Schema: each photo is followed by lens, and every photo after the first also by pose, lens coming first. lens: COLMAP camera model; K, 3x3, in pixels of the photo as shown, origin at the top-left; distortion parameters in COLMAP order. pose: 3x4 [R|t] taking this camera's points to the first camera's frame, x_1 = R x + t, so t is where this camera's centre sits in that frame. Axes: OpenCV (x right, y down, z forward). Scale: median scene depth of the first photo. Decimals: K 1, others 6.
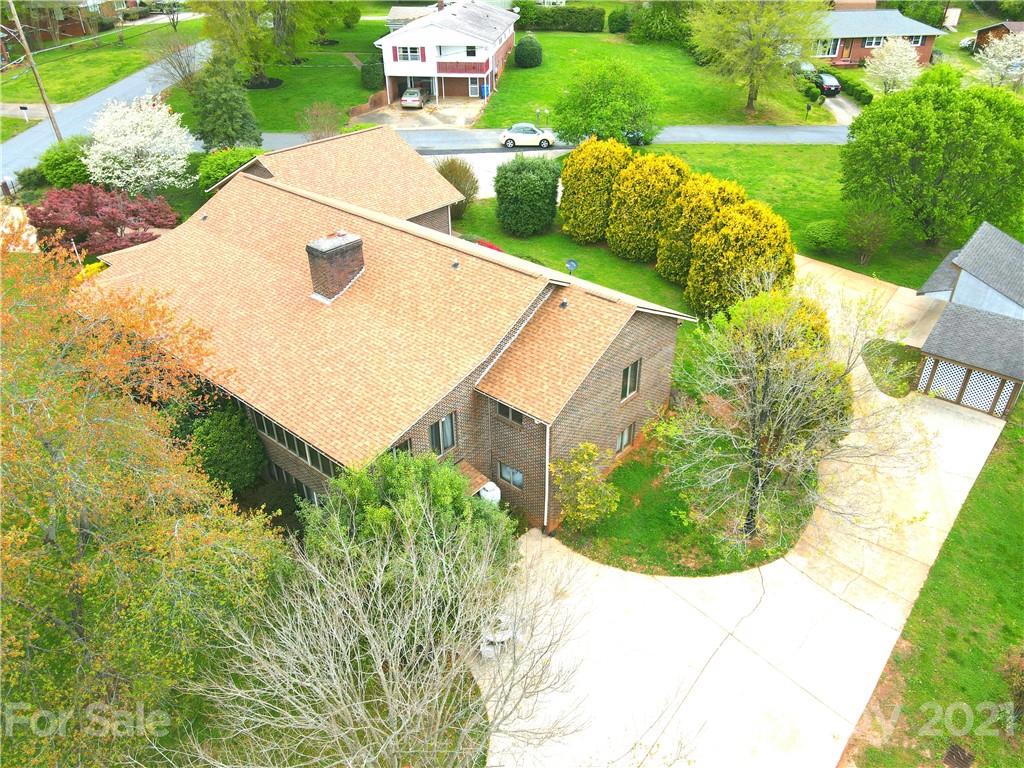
lens RADIAL K [[777.2, 0, 509.5], [0, 777.2, 379.0], [0, 0, 1]] dist [0.028258, -0.002851]
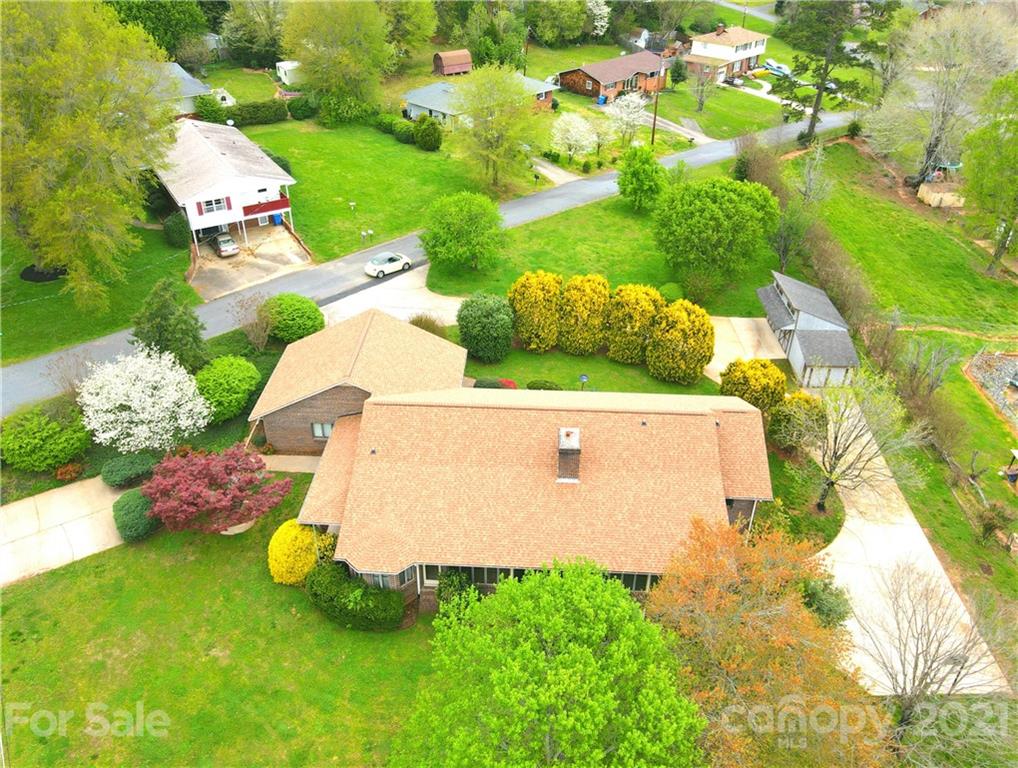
lens RADIAL K [[788.3, 0, 505.6], [0, 788.3, 384.2], [0, 0, 1]] dist [0.032806, 0.002499]
pose [[0.801084, -0.336982, 0.494679, -0.825212], [0.321402, 0.939380, 0.119440, -0.398088], [-0.504940, 0.063309, 0.860829, -0.130343]]
